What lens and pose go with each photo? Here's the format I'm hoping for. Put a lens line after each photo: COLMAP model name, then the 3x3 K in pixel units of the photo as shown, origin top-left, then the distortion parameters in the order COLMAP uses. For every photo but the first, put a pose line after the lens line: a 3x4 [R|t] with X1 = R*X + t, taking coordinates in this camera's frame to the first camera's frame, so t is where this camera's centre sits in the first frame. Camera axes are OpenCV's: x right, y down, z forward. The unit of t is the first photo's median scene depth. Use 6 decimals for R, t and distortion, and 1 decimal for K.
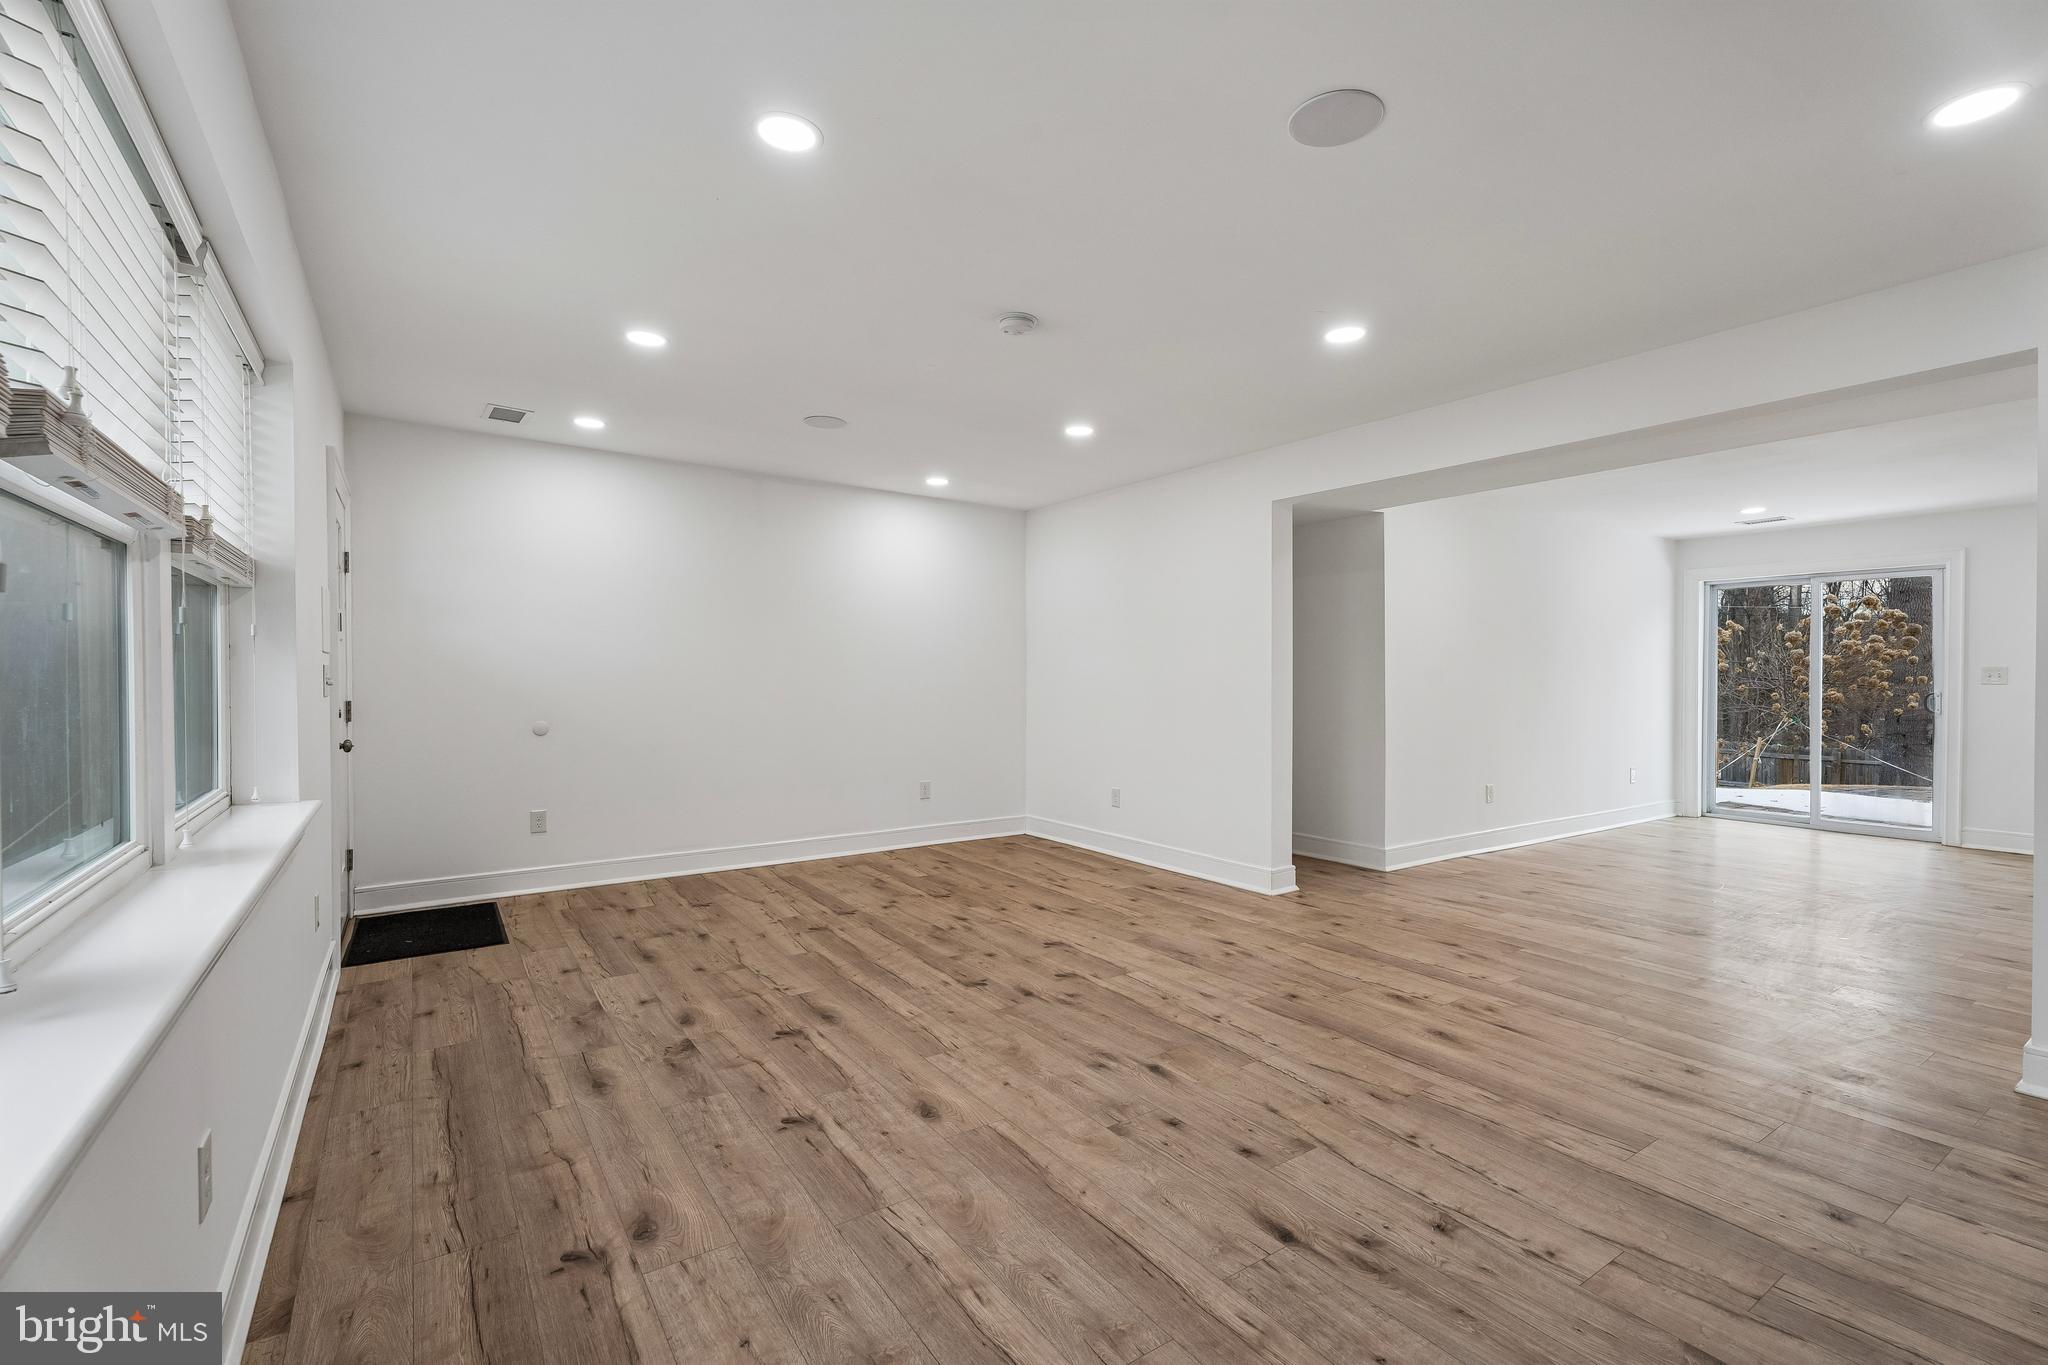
lens RADIAL K [[910.1, 0, 1024.0], [0, 910.1, 682.5], [0, 0, 1]] dist [0.001644, 0.001108]
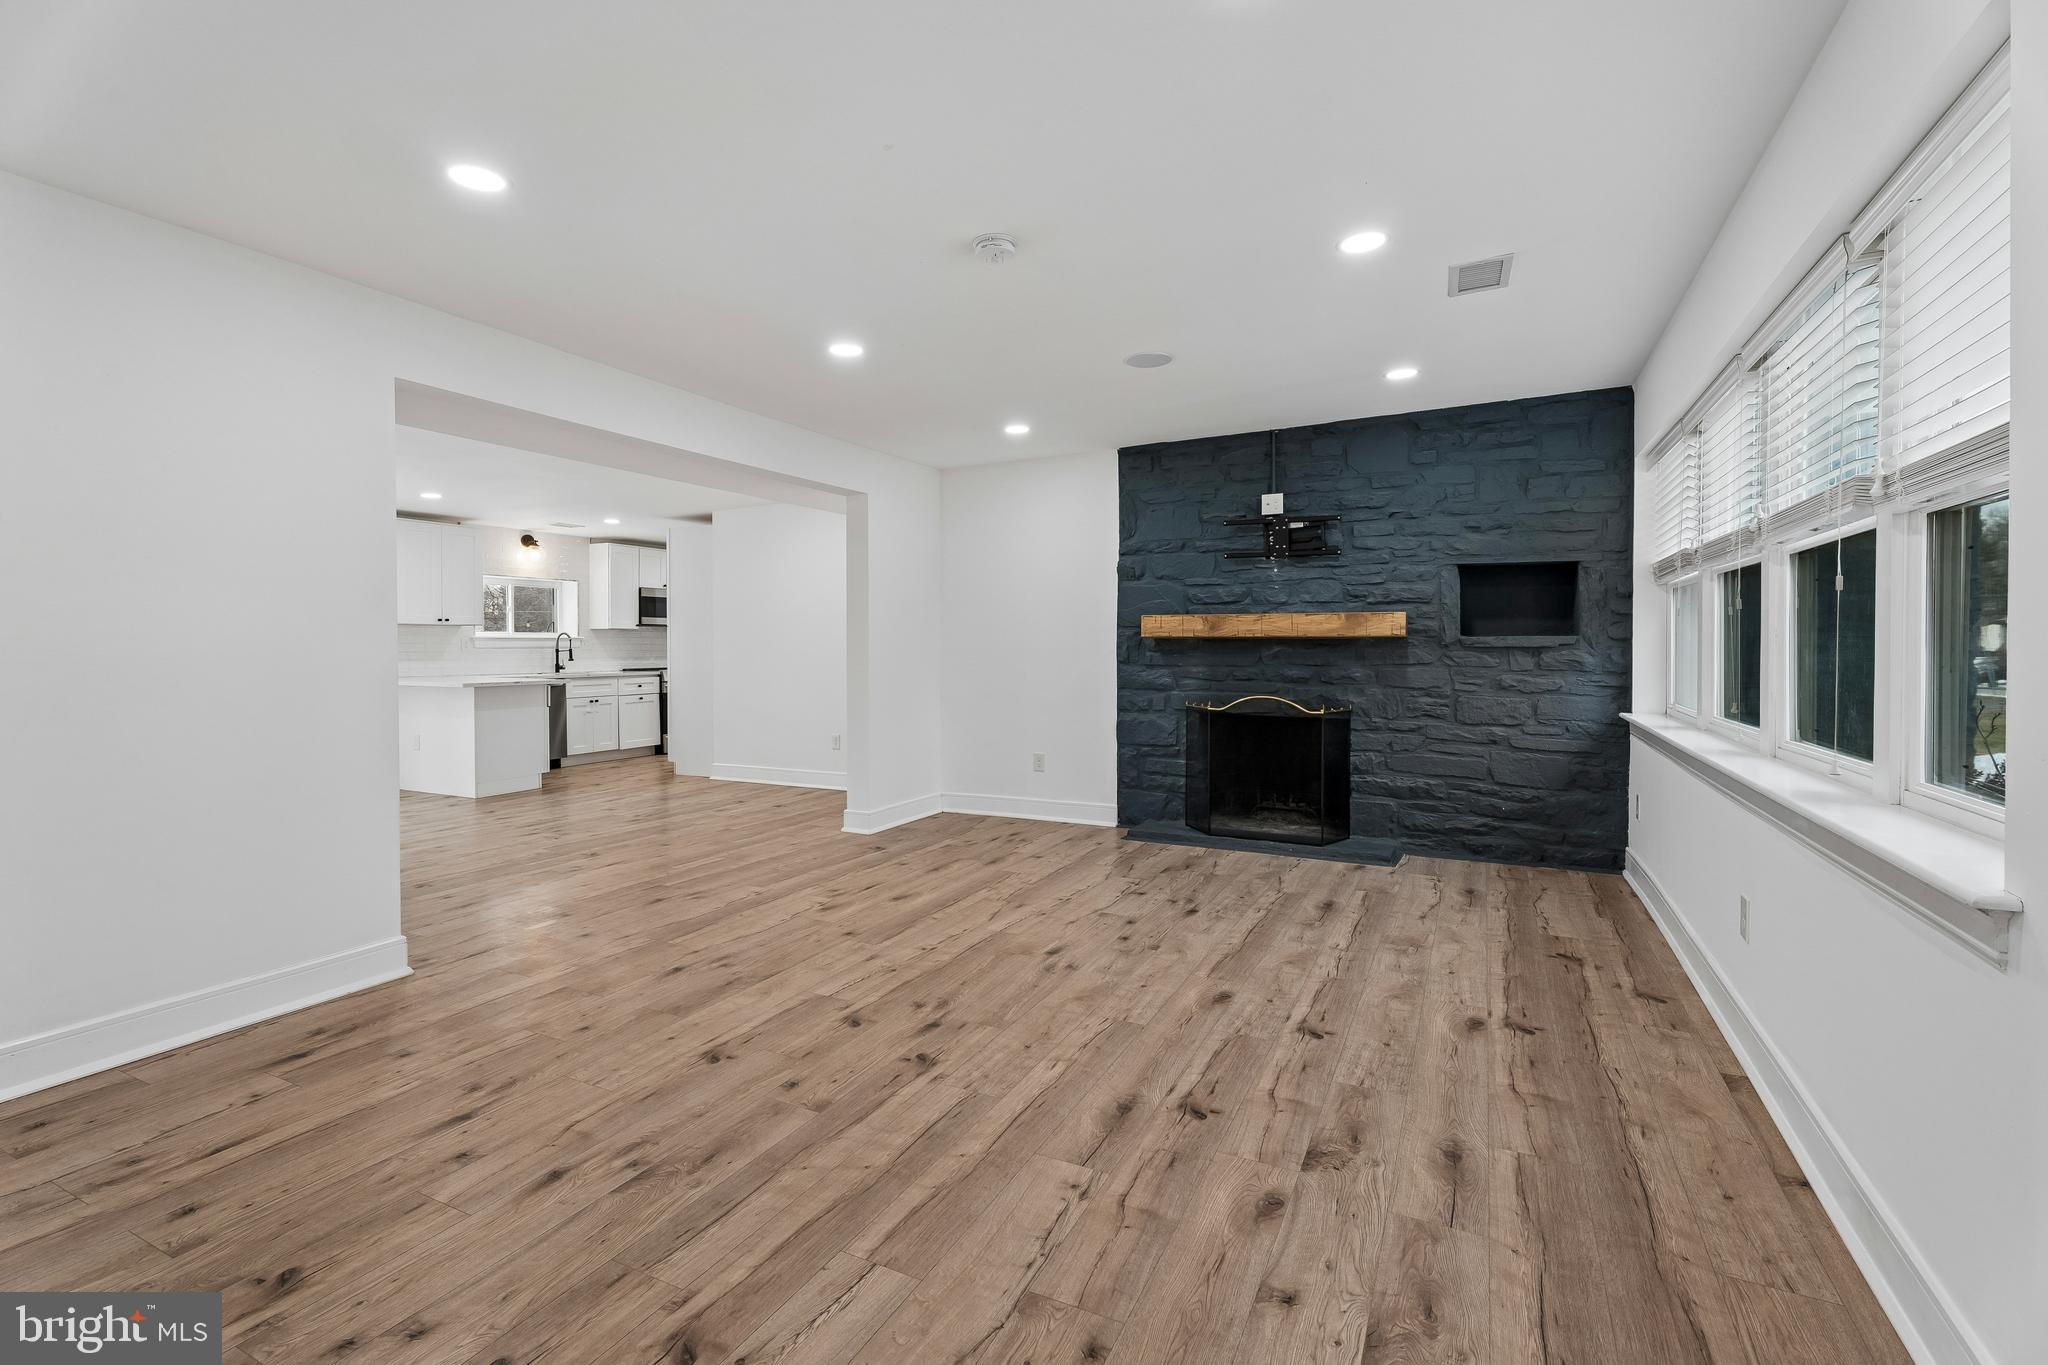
lens RADIAL K [[922.5, 0, 1029.6], [0, 922.5, 660.0], [0, 0, 1]] dist [-0.000149, 0.000700]
pose [[-0.497494, -0.010750, 0.867401, -0.843996], [0.010807, 0.999769, 0.018589, -0.003339], [-0.867400, 0.018622, -0.497263, 1.482360]]
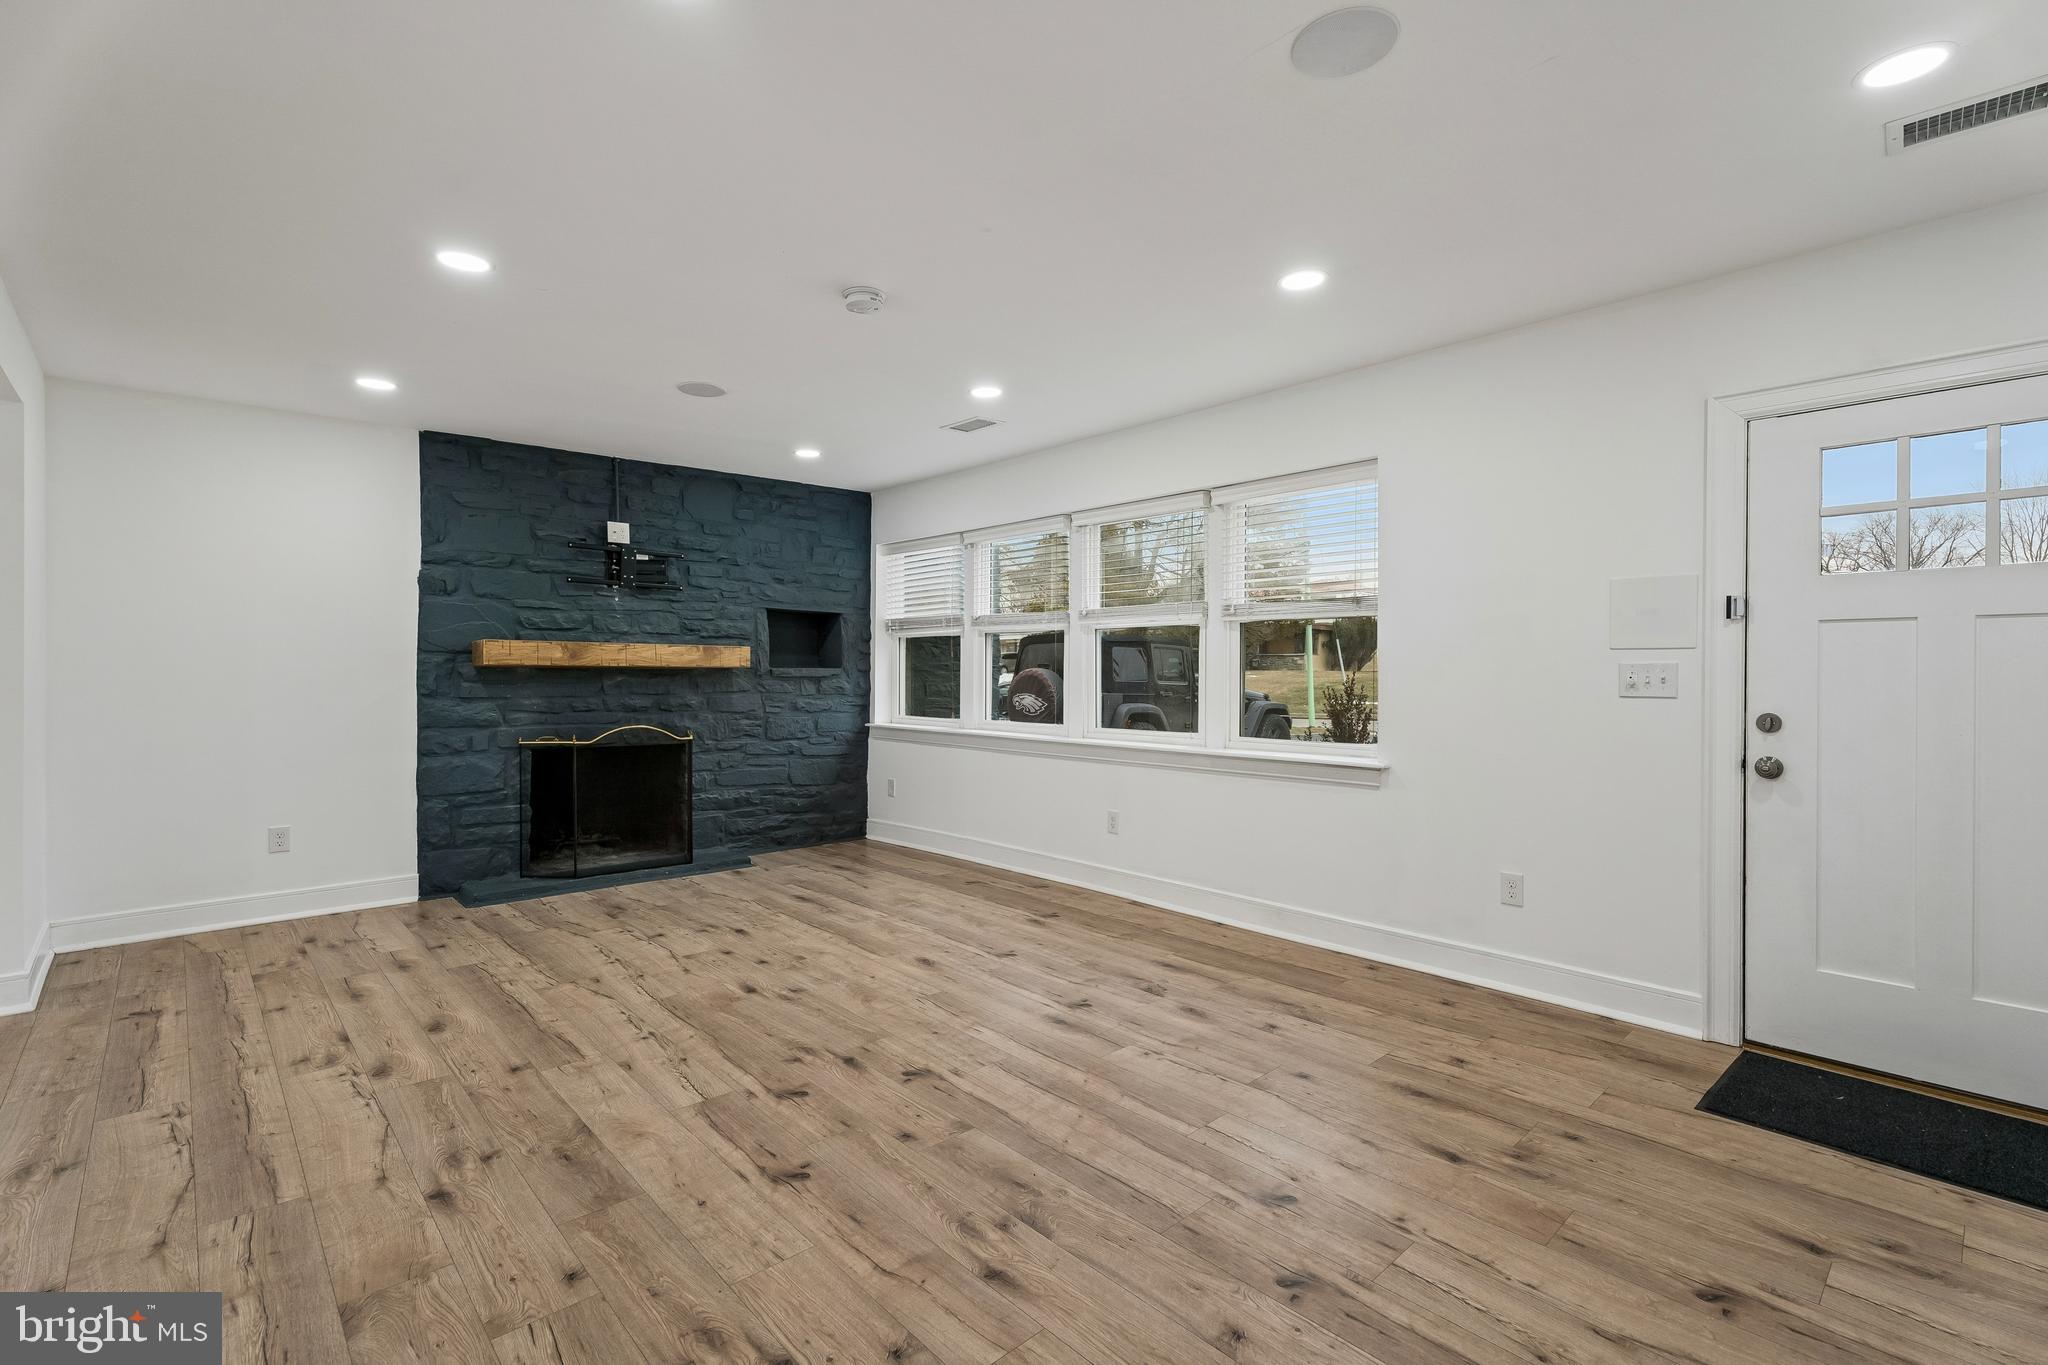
lens RADIAL K [[910.1, 0, 1024.0], [0, 910.1, 682.5], [0, 0, 1]] dist [0.001644, 0.001108]
pose [[-0.987433, -0.000359, -0.158039, -0.023620], [-0.003681, 0.999778, 0.020729, -0.018010], [0.157996, 0.021050, -0.987215, 2.032646]]
